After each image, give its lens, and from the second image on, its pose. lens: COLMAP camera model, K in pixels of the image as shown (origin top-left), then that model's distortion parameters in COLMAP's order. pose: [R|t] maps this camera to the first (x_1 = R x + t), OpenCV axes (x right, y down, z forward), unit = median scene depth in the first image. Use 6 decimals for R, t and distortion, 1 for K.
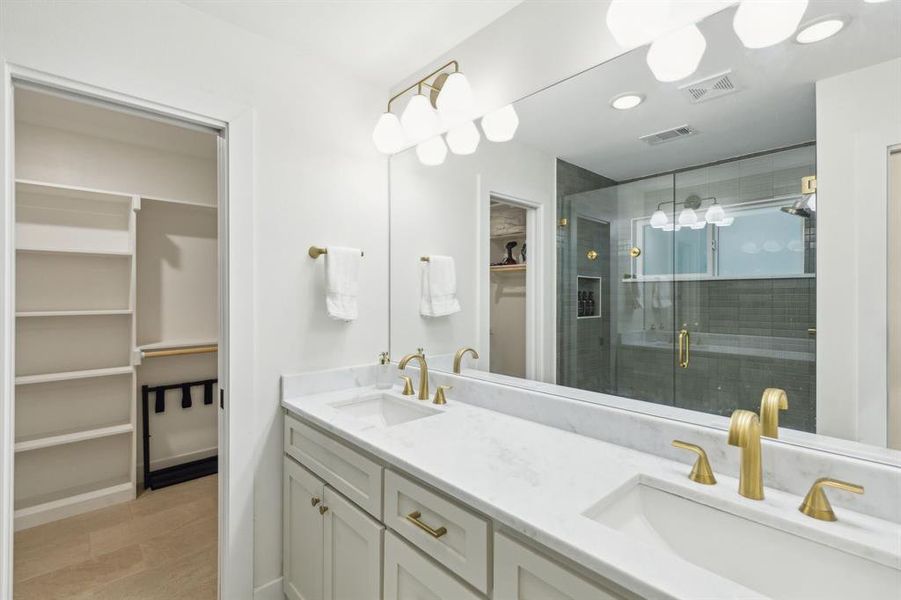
lens RADIAL K [[410.8, 0, 450.0], [0, 410.8, 298.8], [0, 0, 1]] dist [-0.000955, 0.000312]
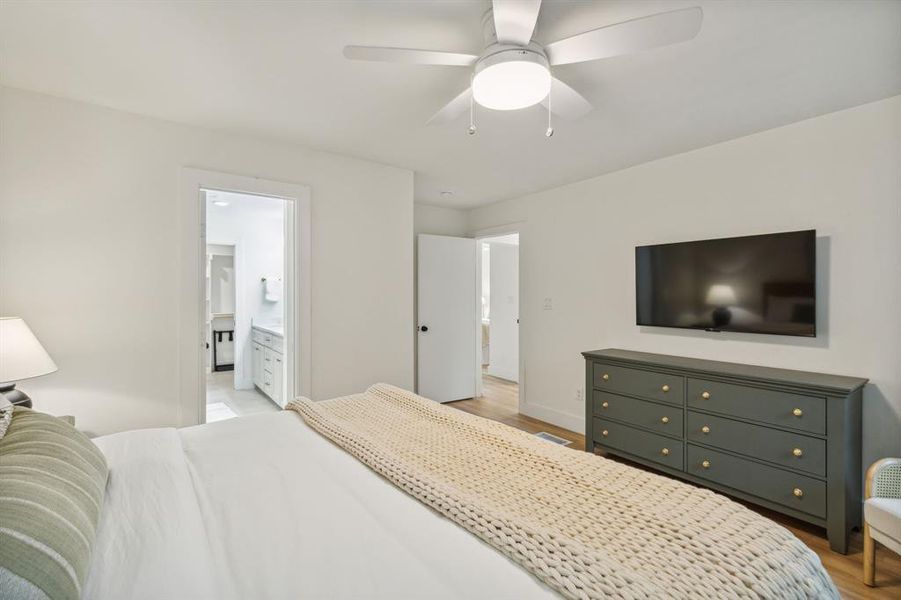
lens RADIAL K [[410.8, 0, 446.4], [0, 410.8, 297.4], [0, 0, 1]] dist [-0.000955, 0.000312]
pose [[0.992505, 0.000522, -0.122202, 1.251347], [0.000598, 0.999958, 0.009128, -0.003462], [0.122202, -0.009133, 0.992463, -1.696398]]
